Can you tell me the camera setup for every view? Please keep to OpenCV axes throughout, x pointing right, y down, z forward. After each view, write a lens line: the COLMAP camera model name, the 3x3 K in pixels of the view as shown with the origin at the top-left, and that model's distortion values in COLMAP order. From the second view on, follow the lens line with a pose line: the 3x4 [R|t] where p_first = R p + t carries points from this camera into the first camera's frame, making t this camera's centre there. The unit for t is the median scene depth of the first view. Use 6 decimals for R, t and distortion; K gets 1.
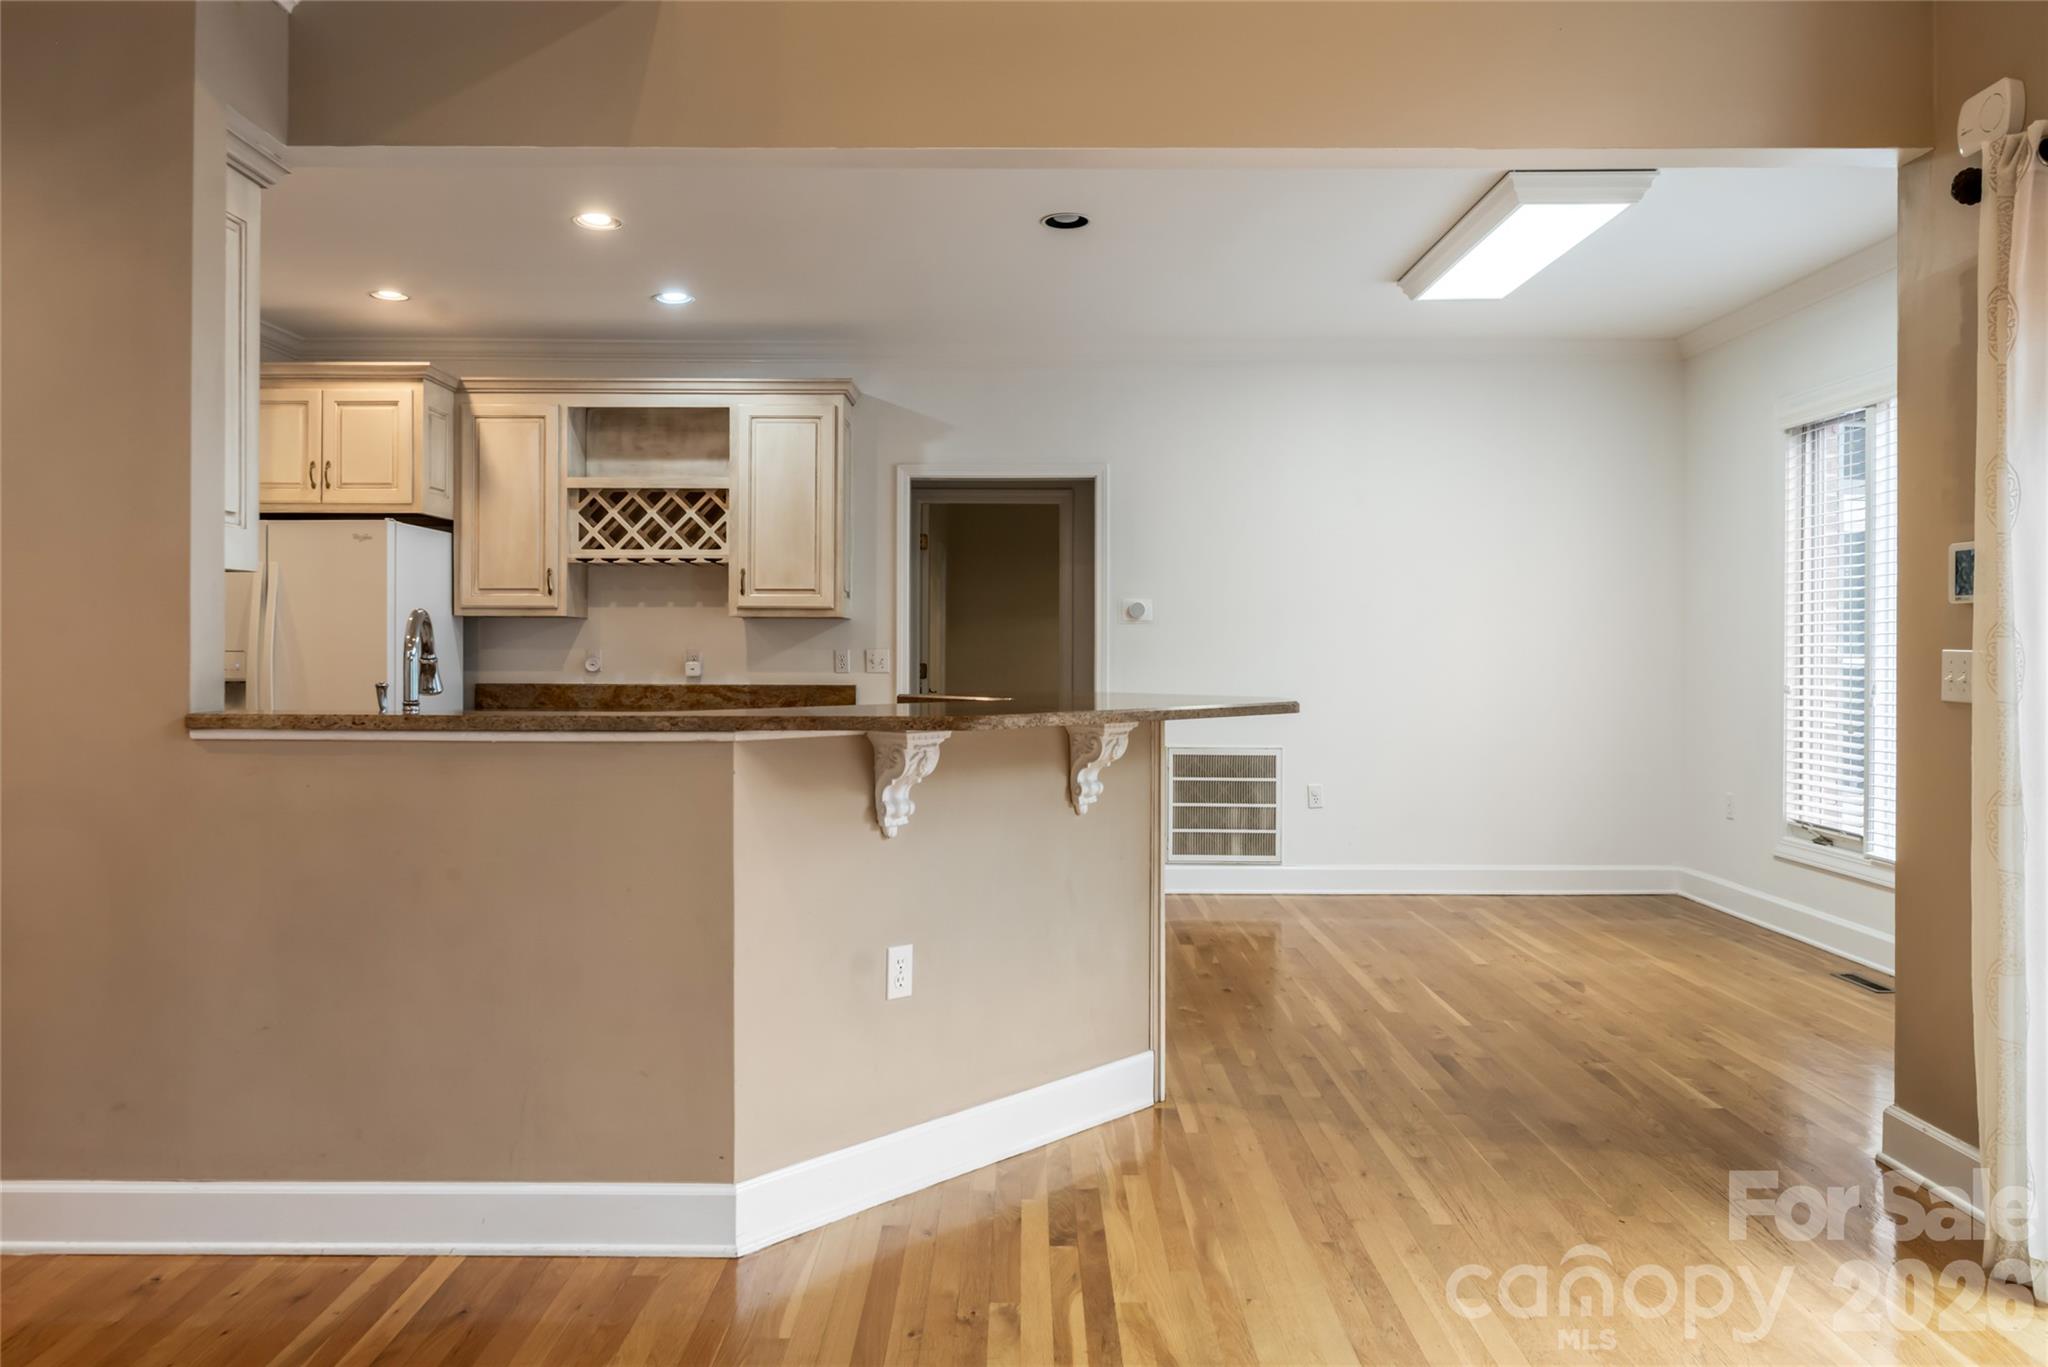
lens RADIAL K [[1391.2, 0, 1024.1], [0, 1391.2, 640.9], [0, 0, 1]] dist [0.005165, -0.002136]
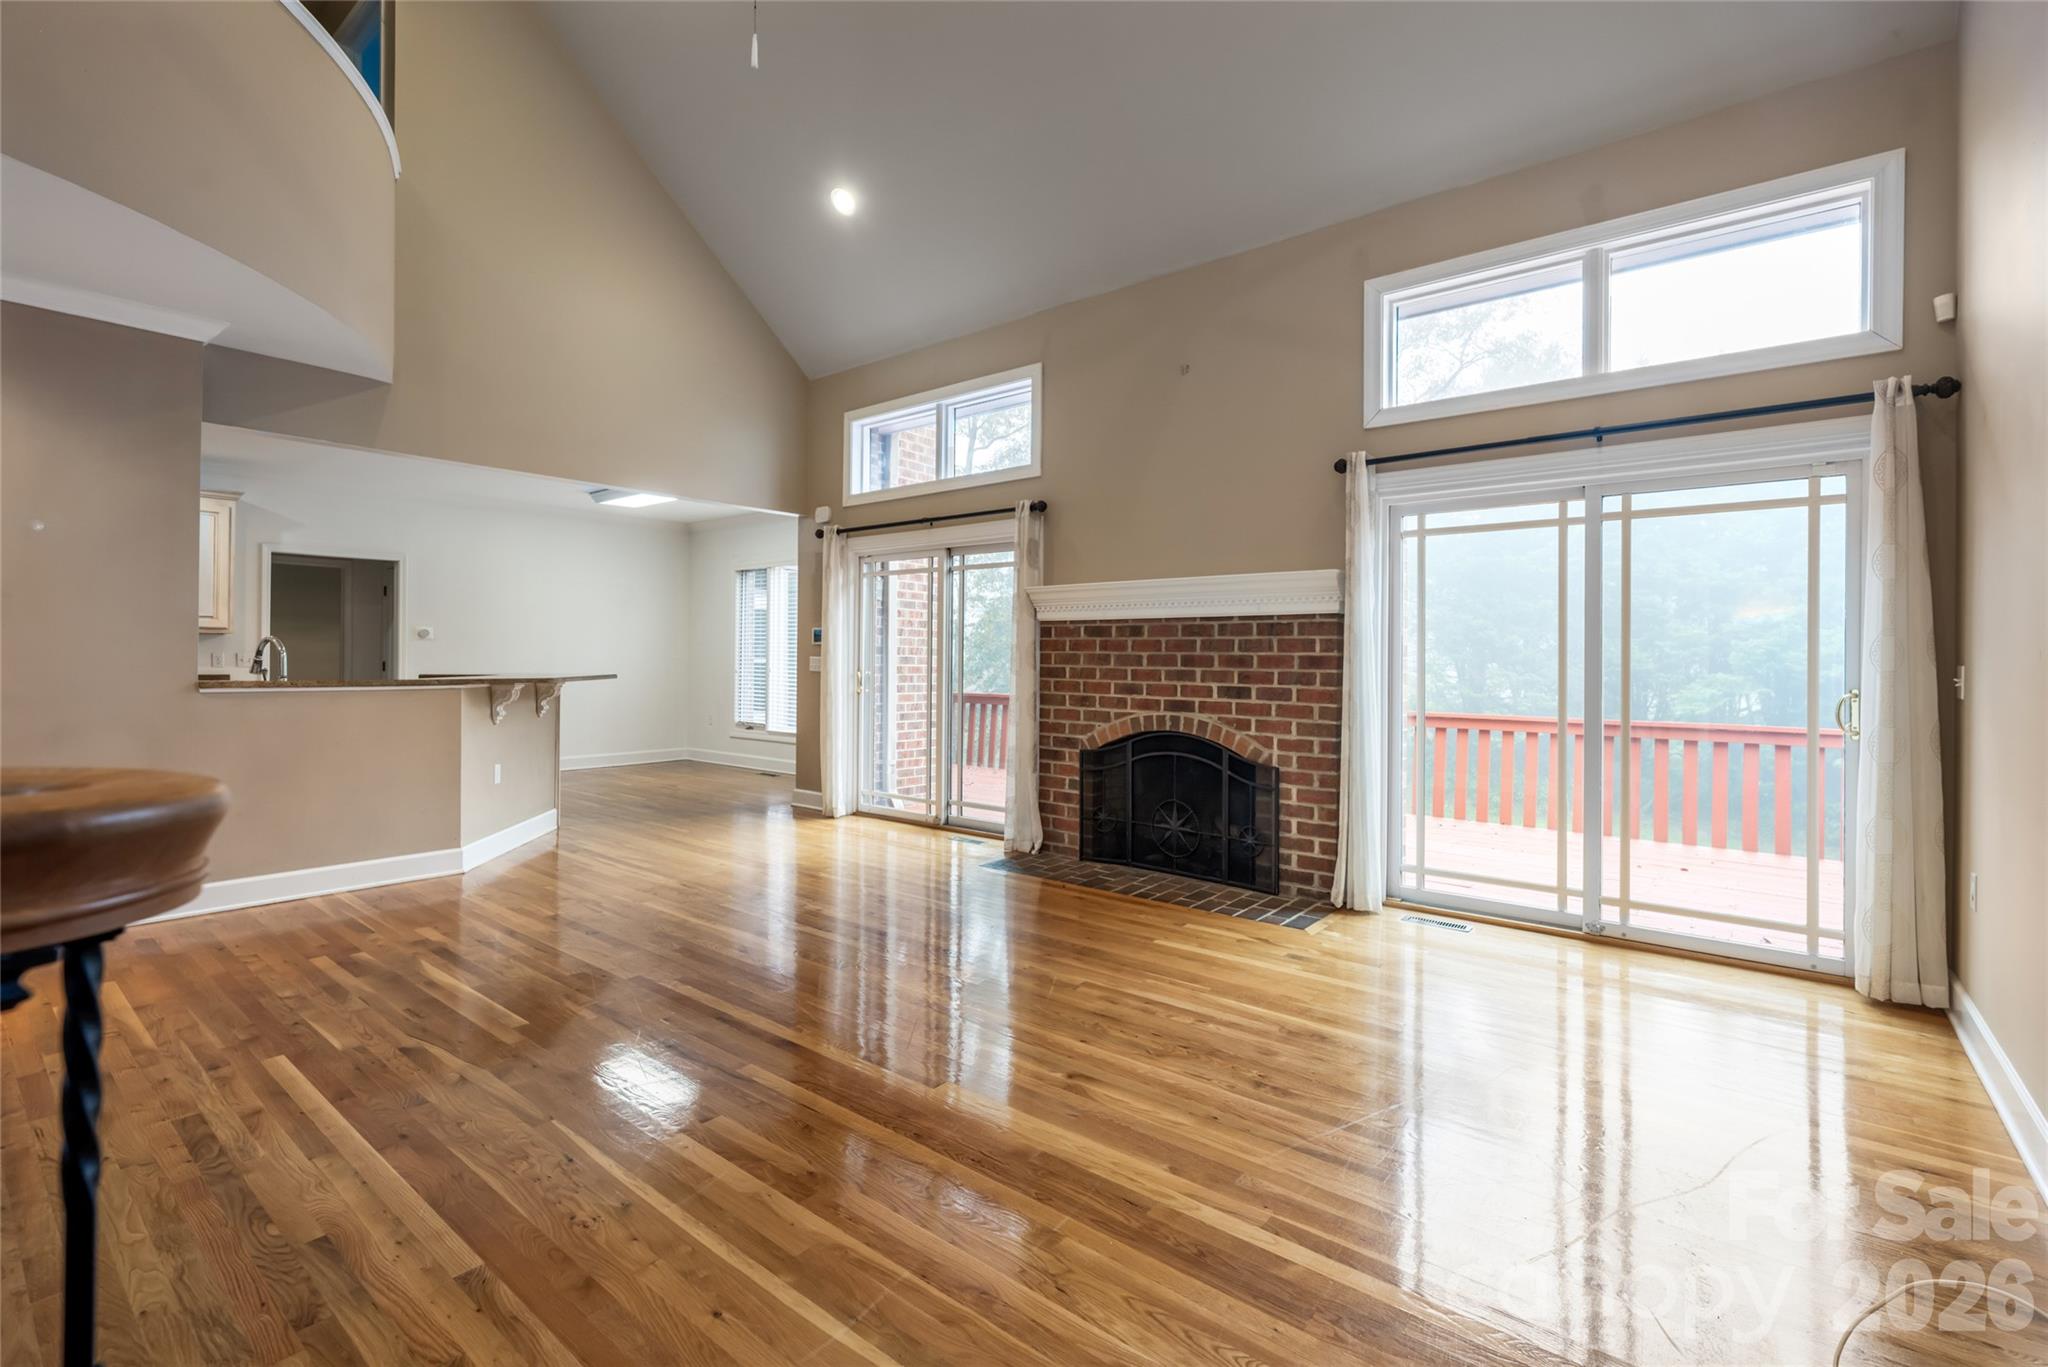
lens RADIAL K [[911.9, 0, 1010.0], [0, 911.9, 665.6], [0, 0, 1]] dist [-0.002559, 0.000515]
pose [[0.637175, -0.002559, 0.770715, -0.376917], [-0.011038, 0.999862, 0.012445, -0.002421], [-0.770640, -0.016437, 0.637058, -0.410117]]
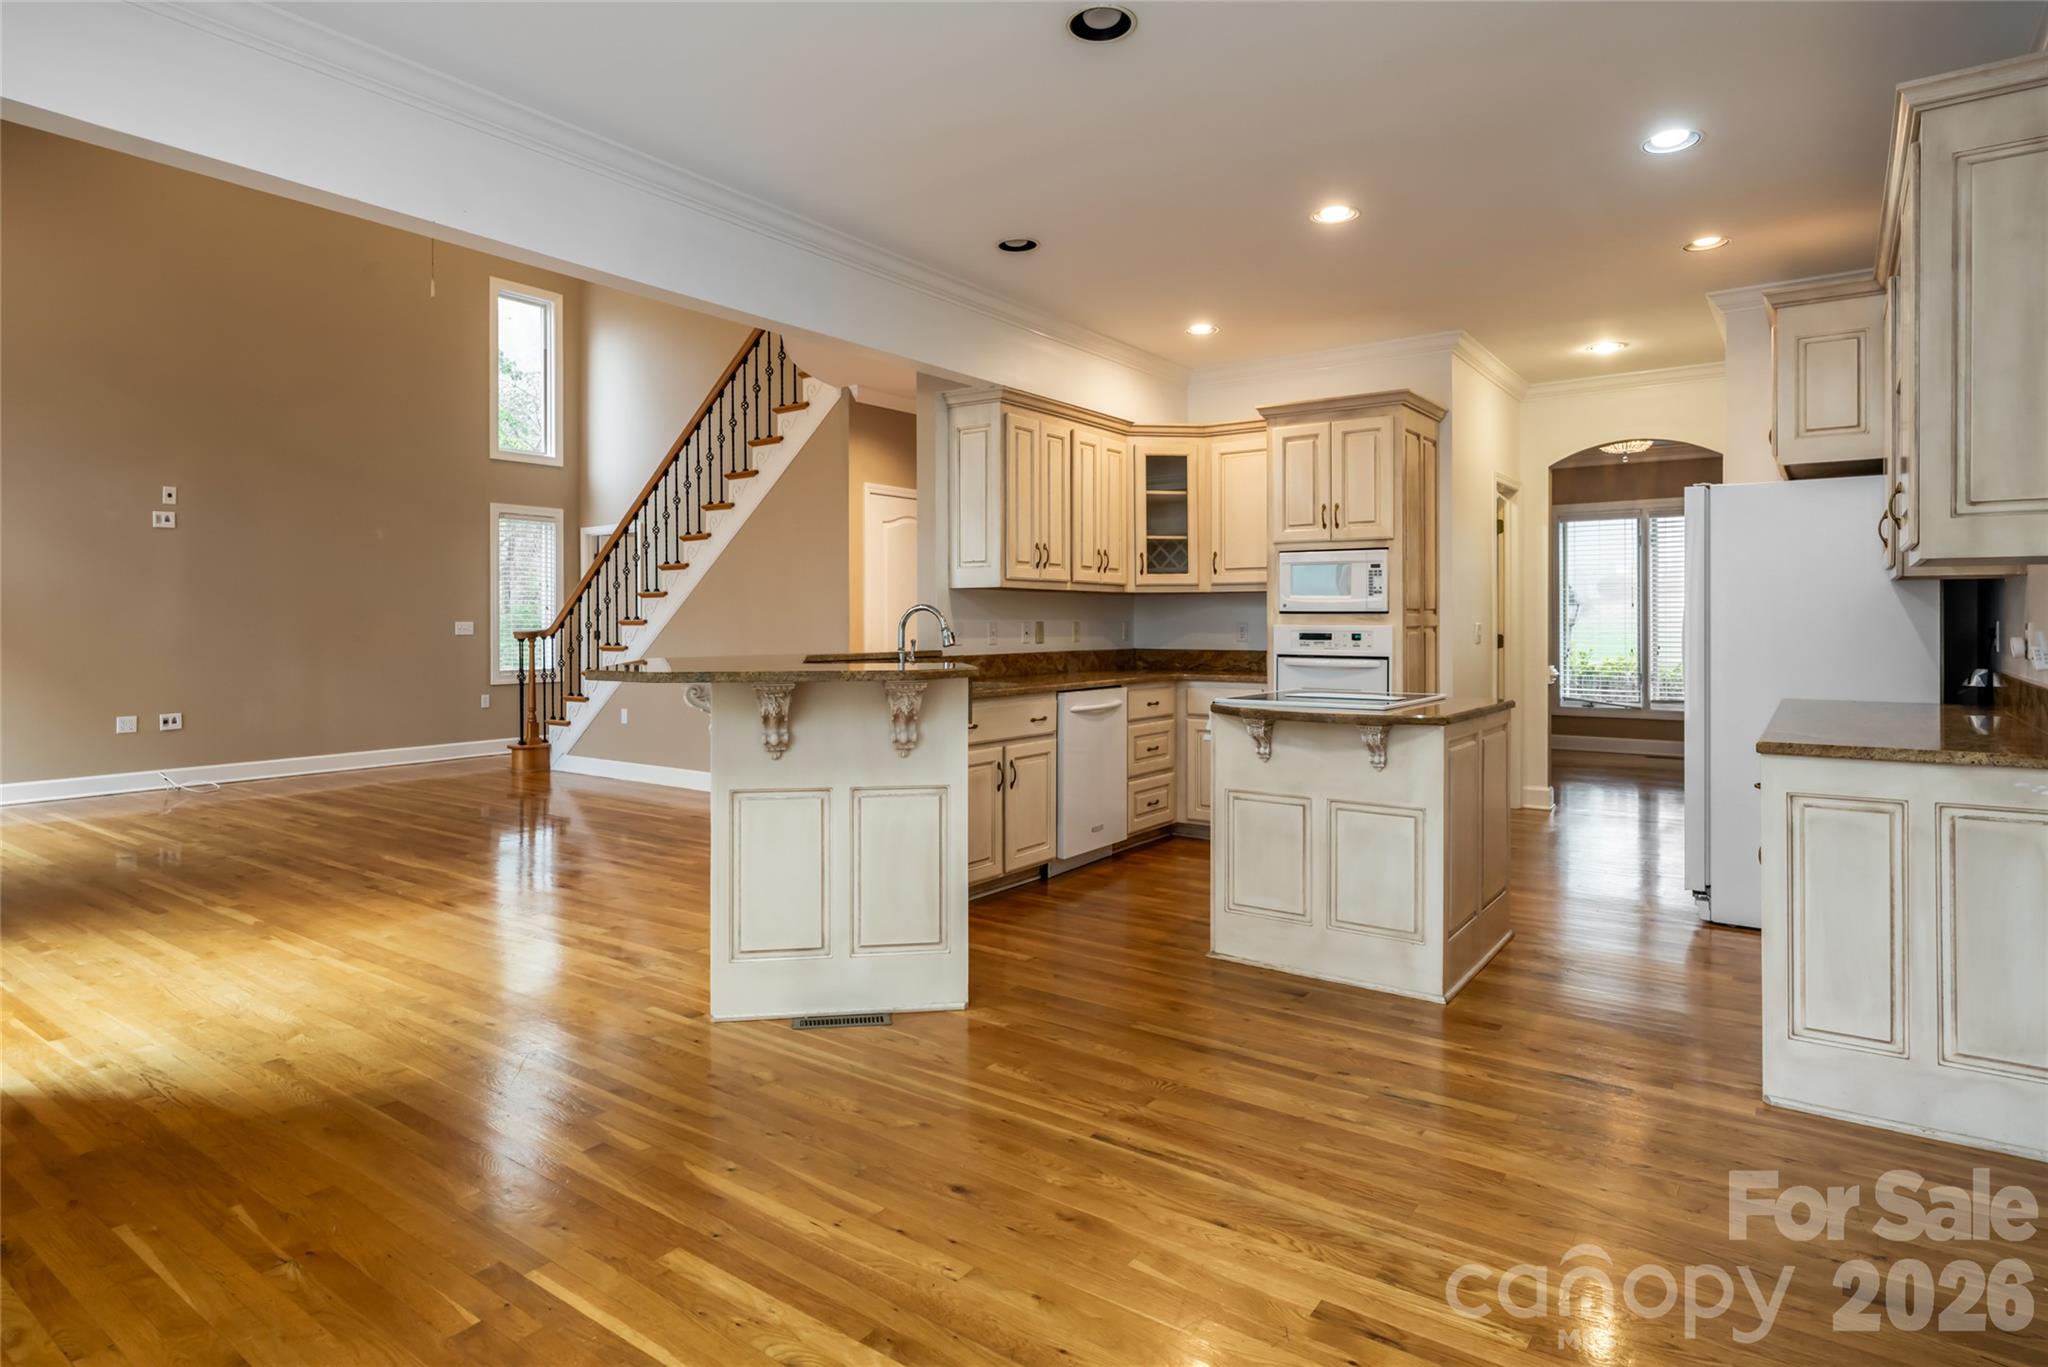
lens RADIAL K [[1122.3, 0, 999.9], [0, 1122.3, 621.1], [0, 0, 1]] dist [-0.004263, 0.001858]
pose [[-0.589934, -0.003385, -0.807444, 0.388443], [0.004462, 0.999962, -0.007452, 0.007100], [0.807439, -0.007999, -0.589897, 0.960750]]
